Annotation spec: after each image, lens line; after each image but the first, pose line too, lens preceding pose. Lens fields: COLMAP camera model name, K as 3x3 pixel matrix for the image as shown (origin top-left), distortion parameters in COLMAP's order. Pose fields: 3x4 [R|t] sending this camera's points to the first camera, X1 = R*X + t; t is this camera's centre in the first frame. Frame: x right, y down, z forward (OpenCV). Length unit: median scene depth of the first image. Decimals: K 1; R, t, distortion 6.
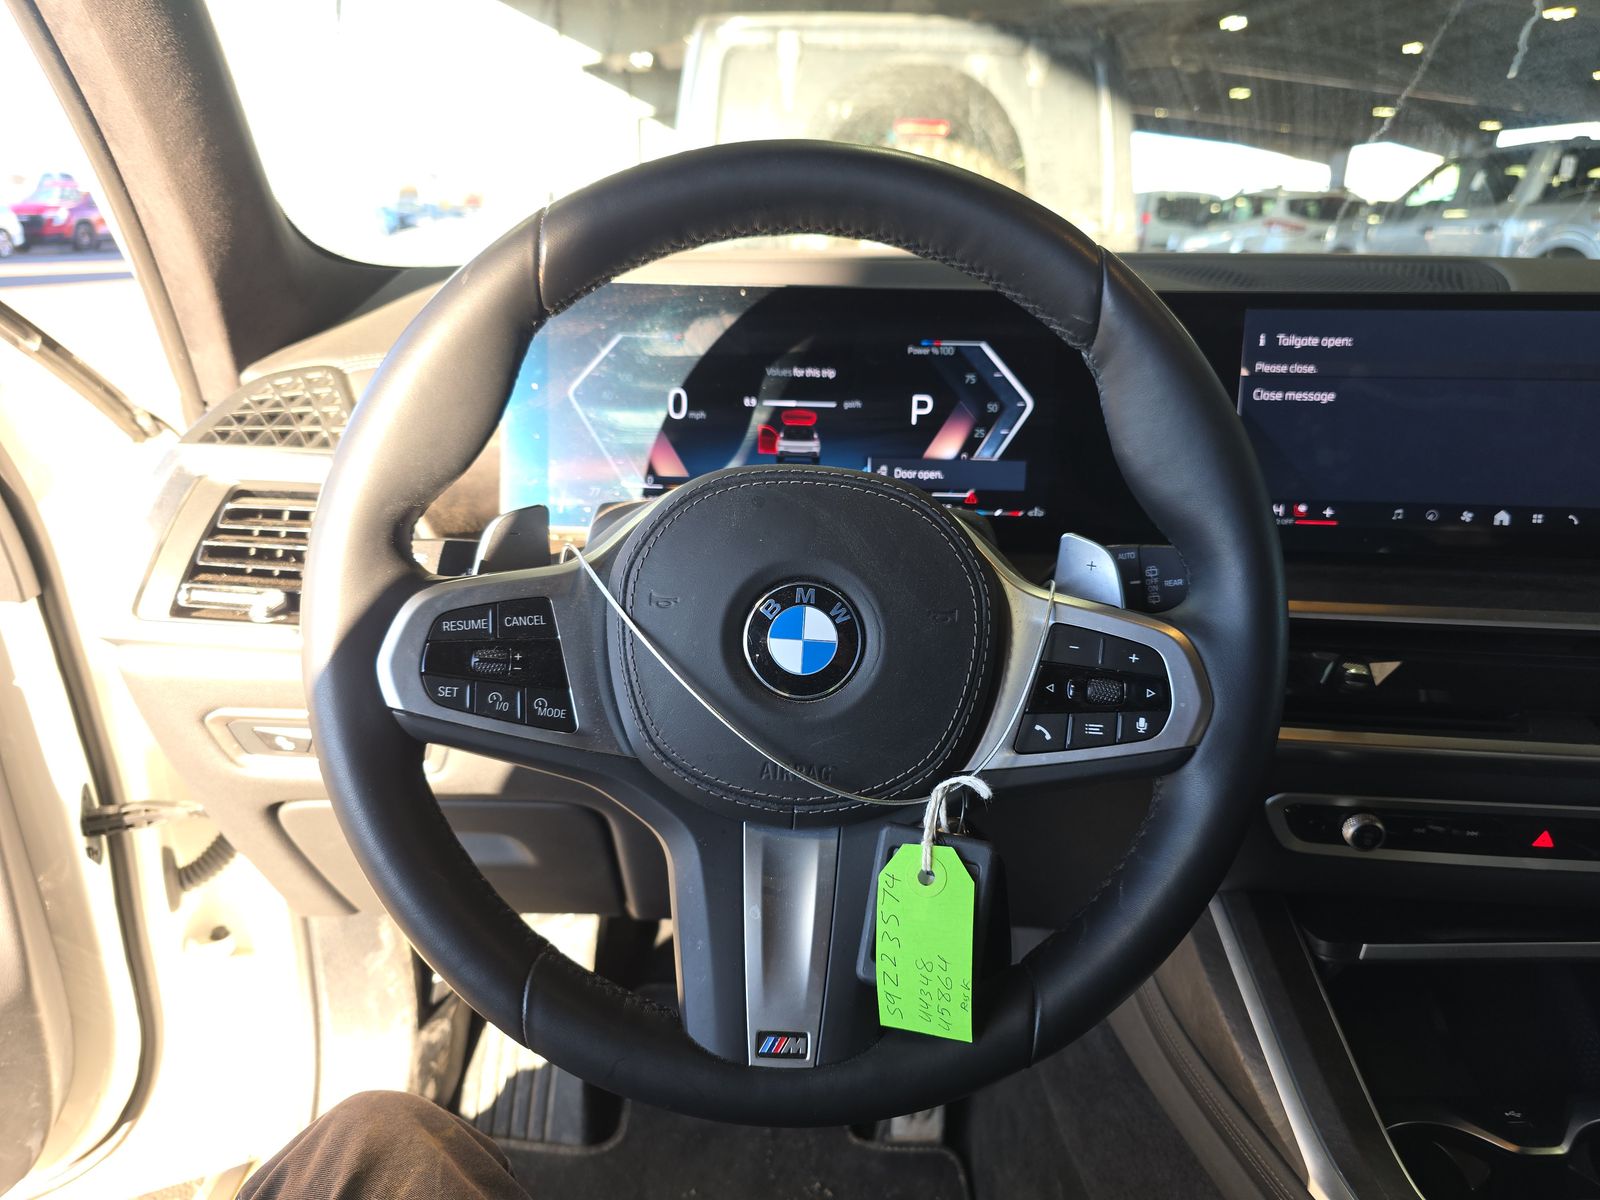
lens RADIAL K [[1076.9, 0, 801.0], [0, 1076.9, 644.4], [0, 0, 1]] dist [0.060938, -0.115578]
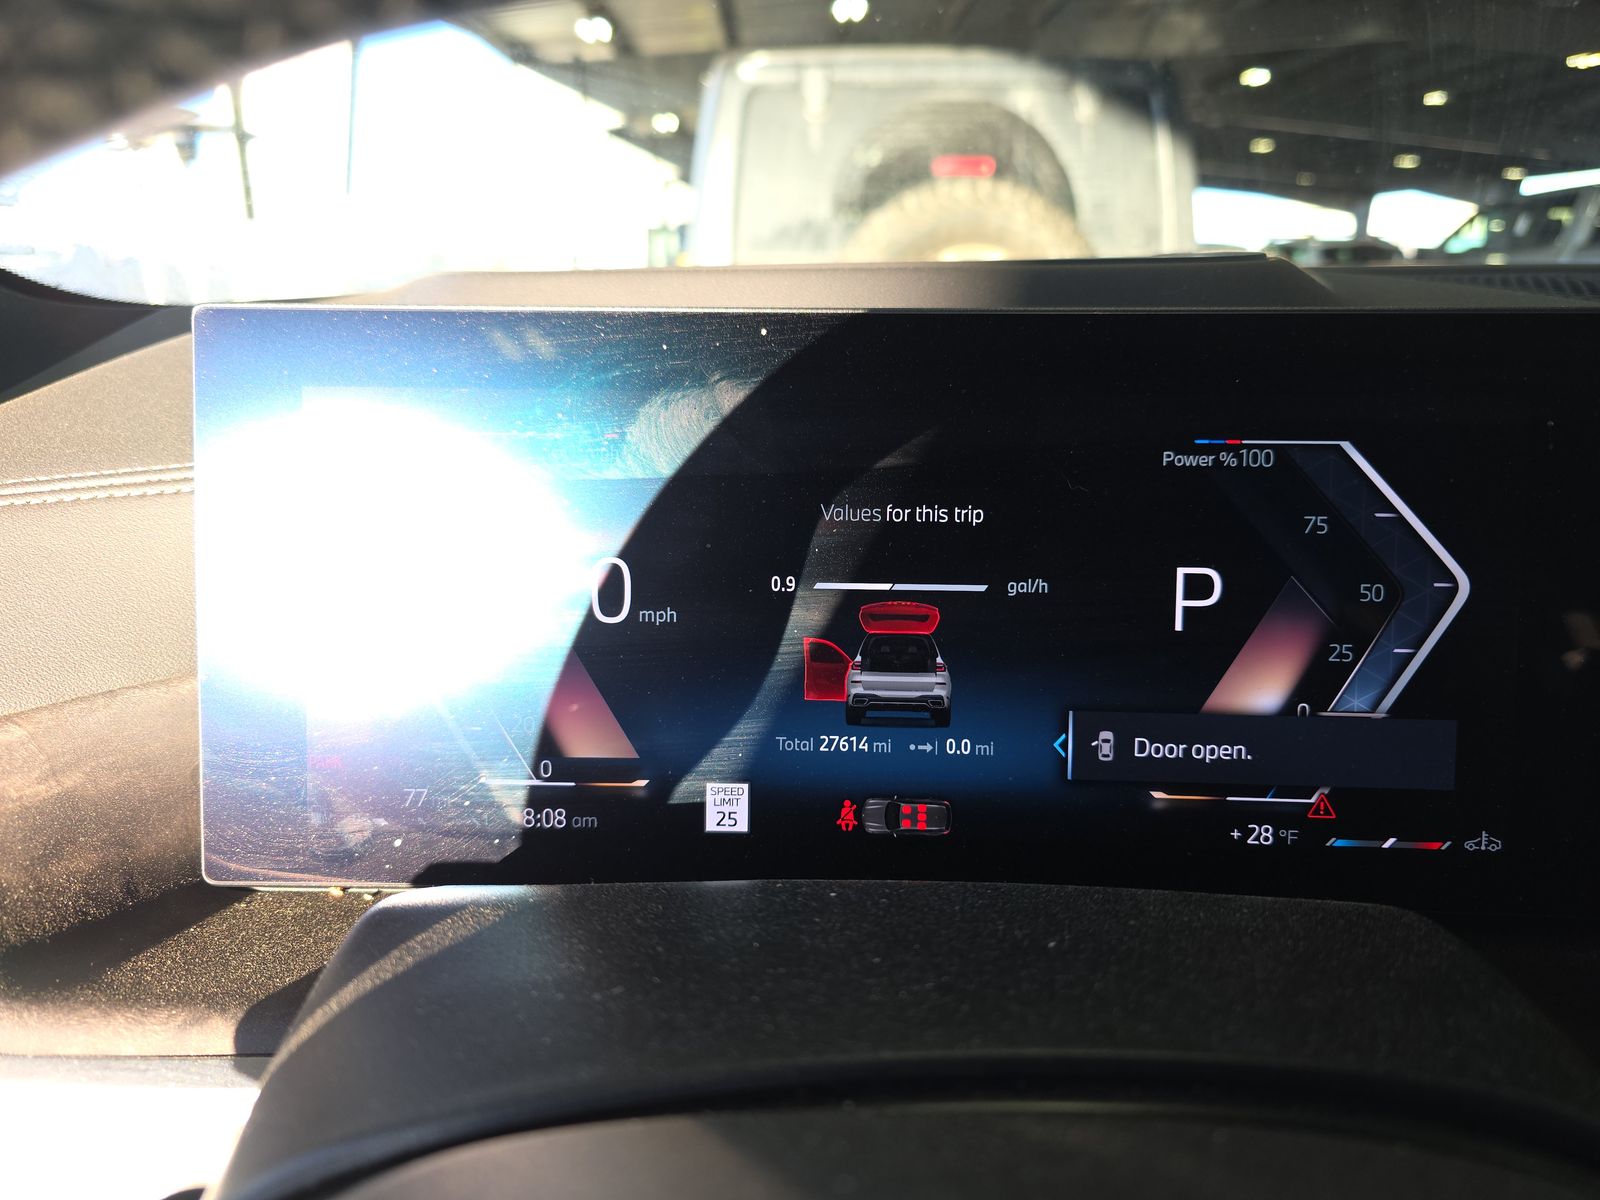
lens RADIAL K [[1070.3, 0, 829.9], [0, 1070.3, 600.5], [0, 0, 1]] dist [0.084906, -0.182786]
pose [[0.999894, -0.014583, 0.000510, -0.028748], [0.014575, 0.996418, -0.083303, -0.180884], [0.000707, 0.083301, 0.996524, 0.578199]]
